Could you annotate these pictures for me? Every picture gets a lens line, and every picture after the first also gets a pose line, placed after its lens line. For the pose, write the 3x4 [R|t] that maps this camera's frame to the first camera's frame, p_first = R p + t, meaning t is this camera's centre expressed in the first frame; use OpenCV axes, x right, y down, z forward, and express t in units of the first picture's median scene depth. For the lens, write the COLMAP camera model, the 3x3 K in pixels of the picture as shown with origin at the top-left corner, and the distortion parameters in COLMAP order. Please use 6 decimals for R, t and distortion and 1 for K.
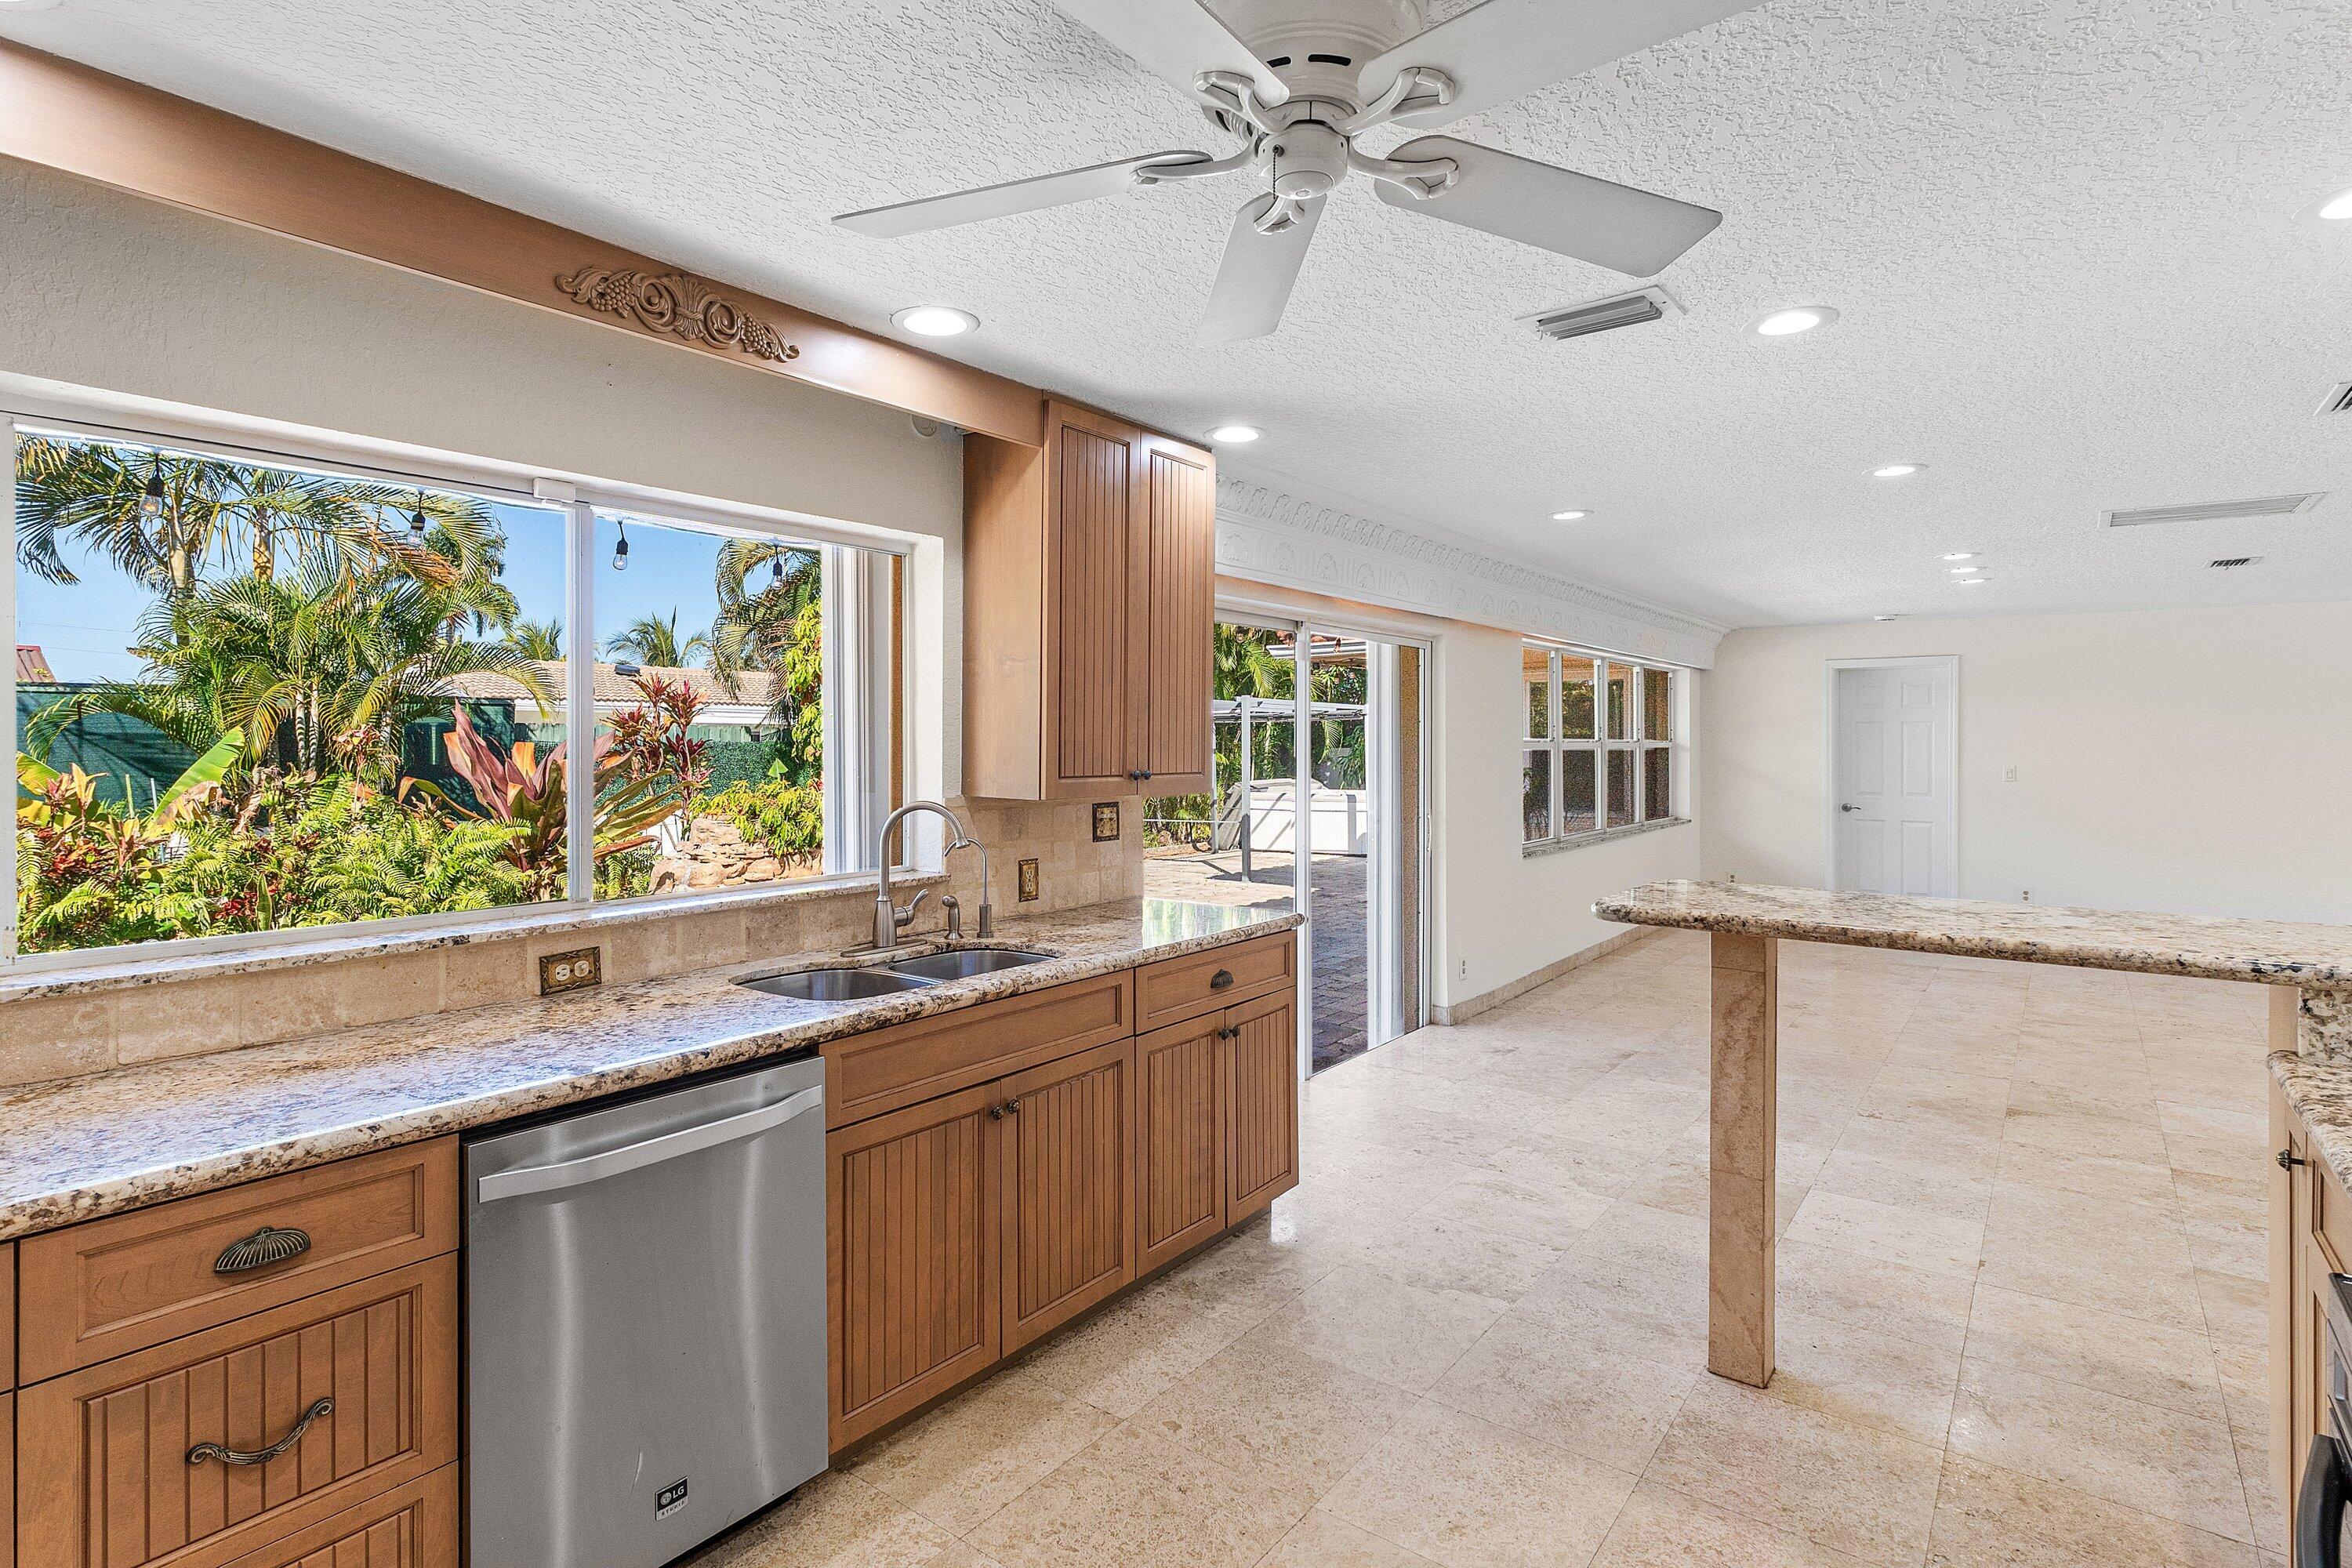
lens RADIAL K [[1161.7, 0, 1171.3], [0, 1161.7, 757.6], [0, 0, 1]] dist [0.001577, -0.000291]
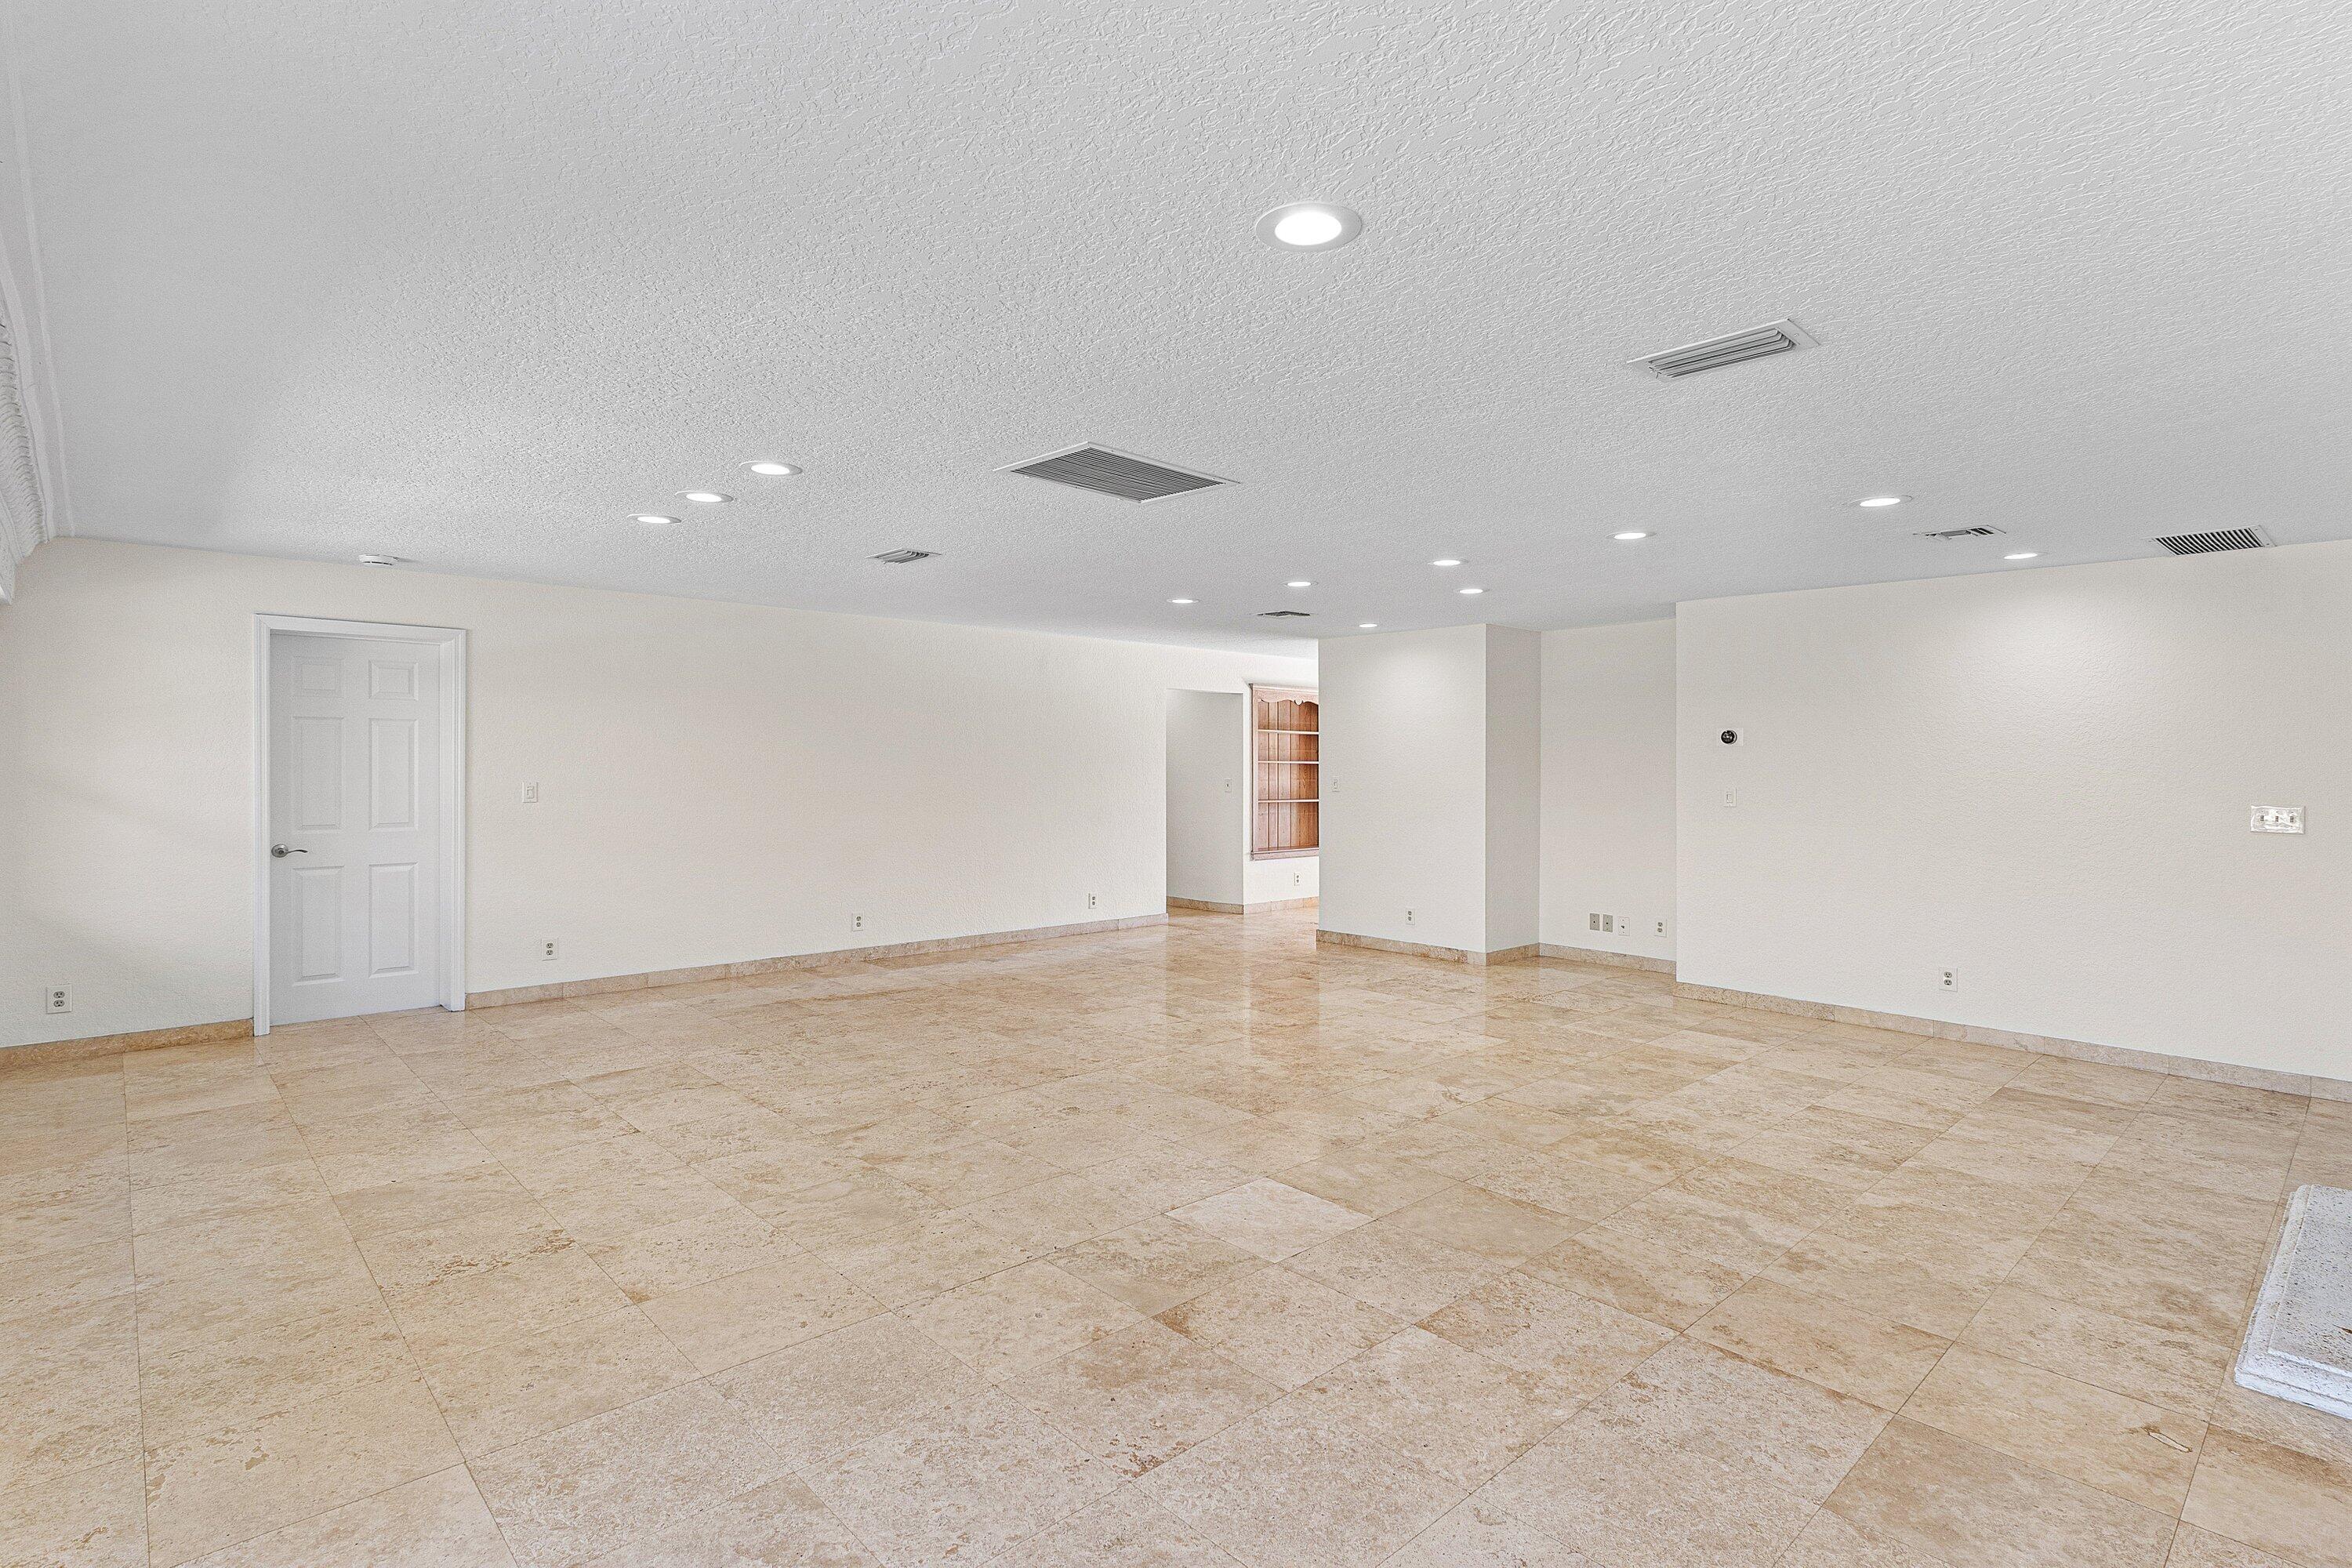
lens RADIAL K [[1129.9, 0, 1163.3], [0, 1129.9, 764.5], [0, 0, 1]] dist [0.003554, 0.000251]
pose [[0.163802, 0.003374, 0.986487, 0.057000], [0.004273, 0.999982, -0.004130, 0.000579], [-0.986484, 0.004892, 0.163785, 0.469302]]
